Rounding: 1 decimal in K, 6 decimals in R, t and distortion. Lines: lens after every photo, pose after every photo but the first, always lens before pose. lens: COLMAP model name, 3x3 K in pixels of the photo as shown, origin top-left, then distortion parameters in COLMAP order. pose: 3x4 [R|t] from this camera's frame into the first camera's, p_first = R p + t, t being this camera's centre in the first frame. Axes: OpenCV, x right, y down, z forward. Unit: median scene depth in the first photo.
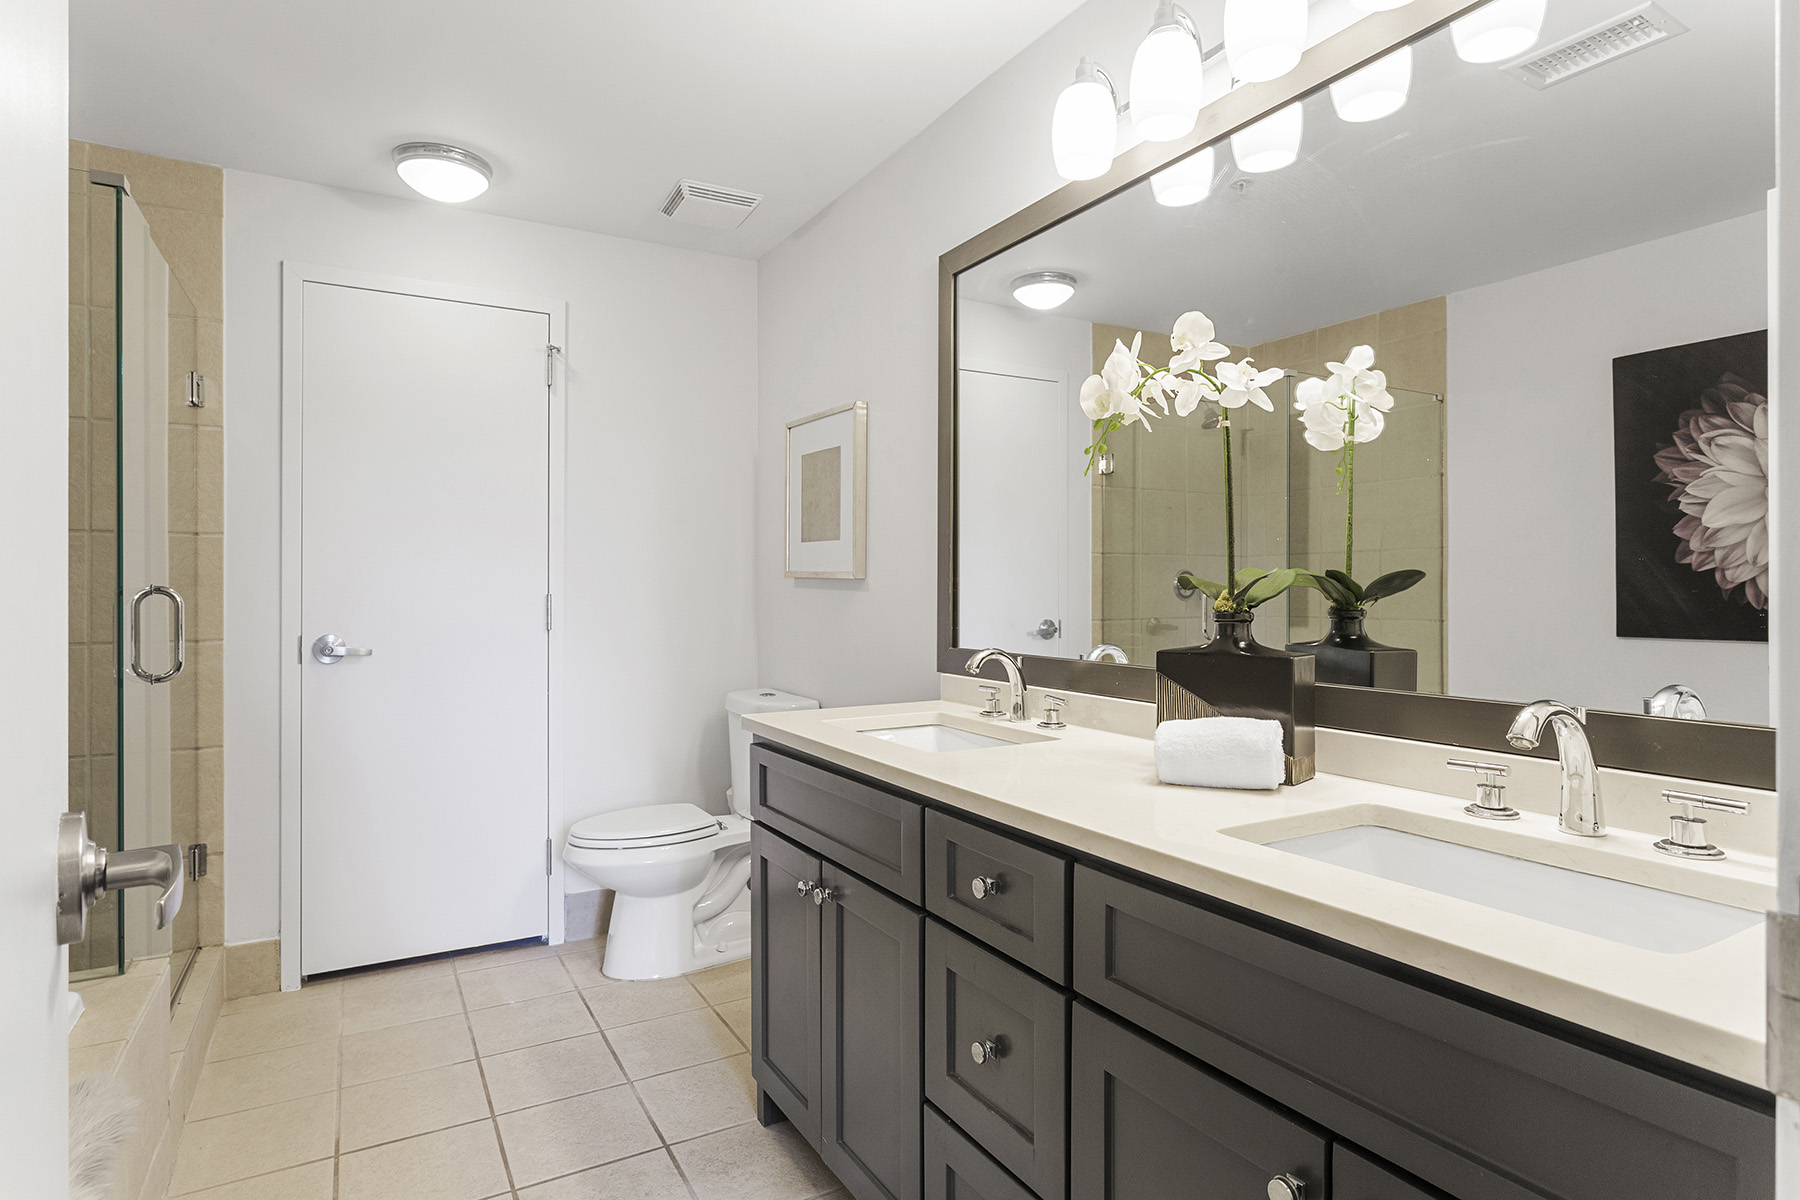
lens RADIAL K [[964.3, 0, 904.8], [0, 964.3, 589.7], [0, 0, 1]] dist [-0.004091, -0.001135]
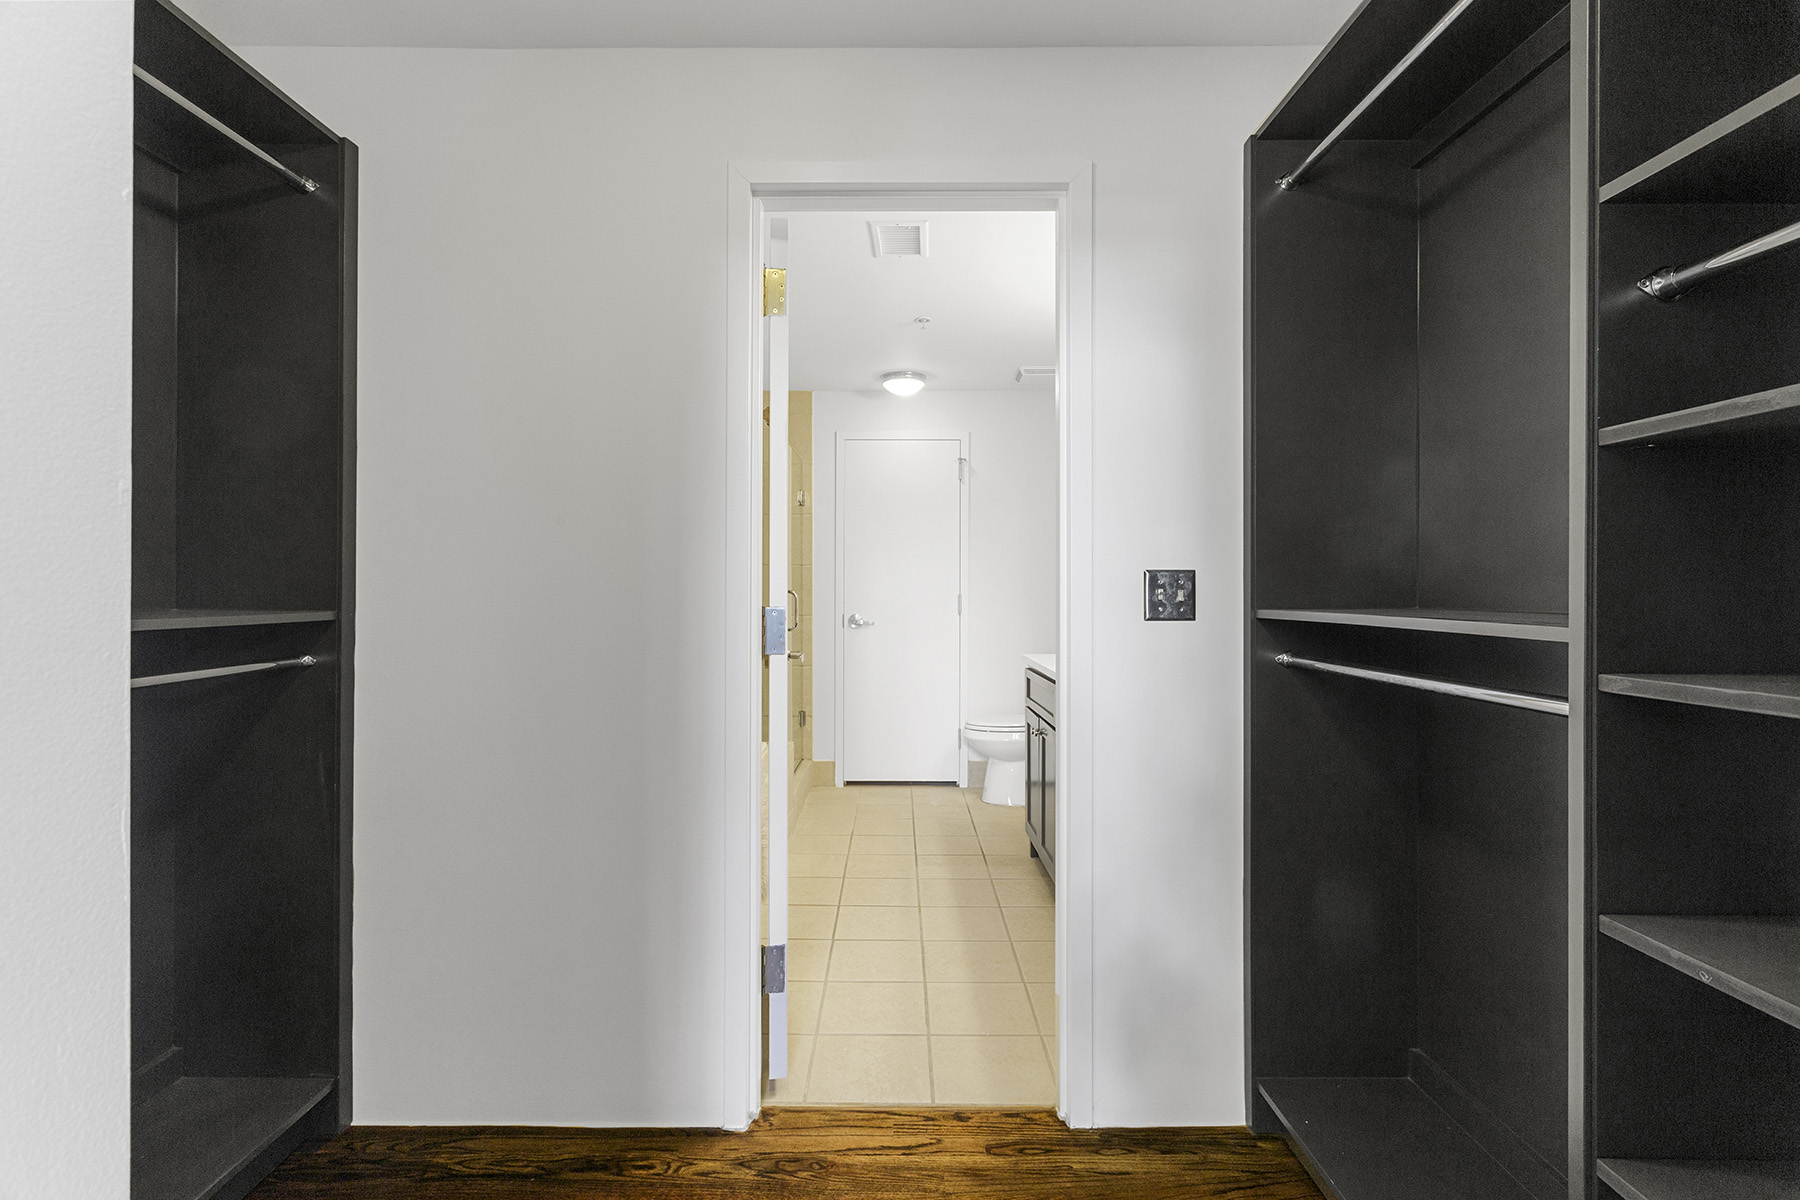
lens RADIAL K [[862.3, 0, 894.6], [0, 862.3, 593.0], [0, 0, 1]] dist [0.003868, 0.000193]
pose [[0.867240, 0.004927, -0.497865, 0.390706], [-0.001878, 0.999976, 0.006625, -0.009412], [0.497886, -0.004810, 0.867229, -0.552386]]
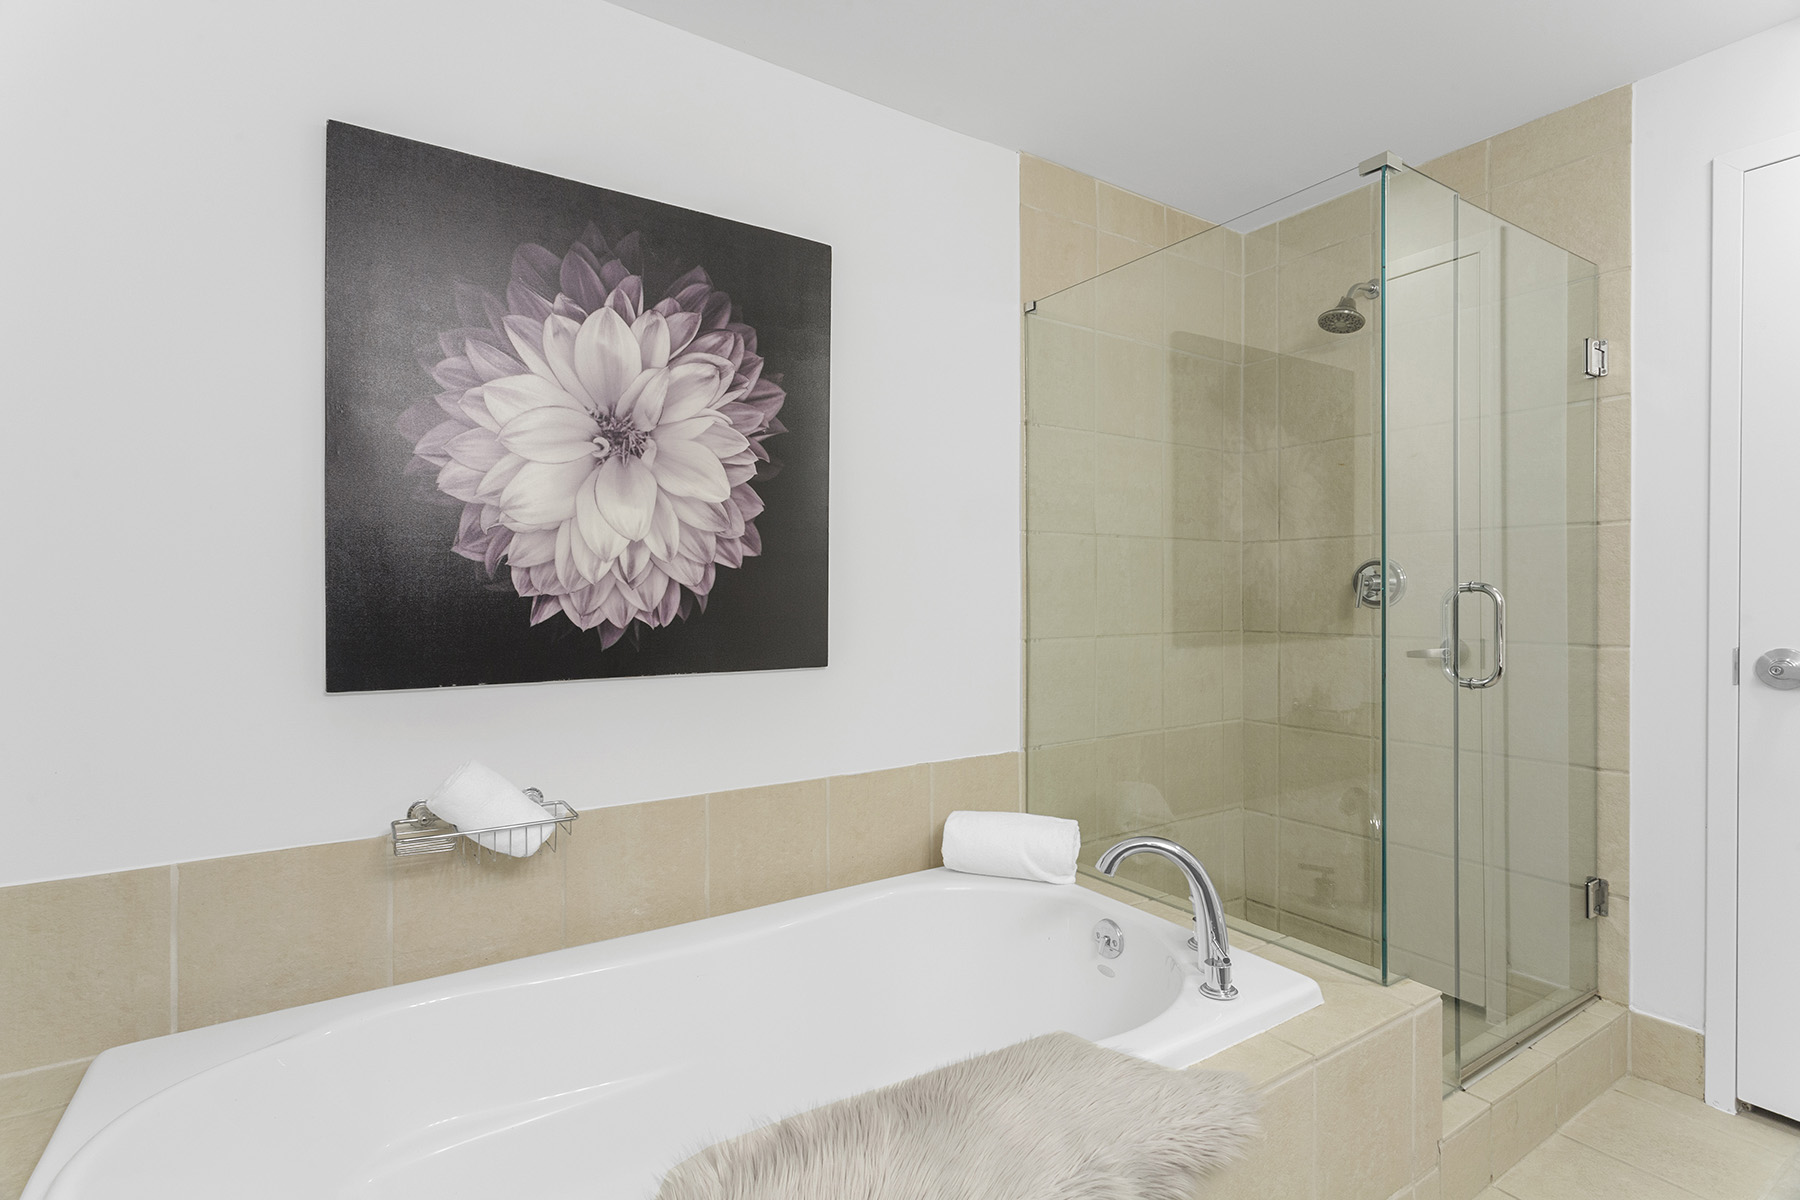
lens RADIAL K [[862.3, 0, 900.0], [0, 862.3, 595.6], [0, 0, 1]] dist [0.003868, 0.000193]
pose [[0.051180, 0.010522, -0.998634, 0.015814], [0.000416, 0.999944, 0.010557, -0.000840], [0.998689, -0.000956, 0.051172, 0.322567]]
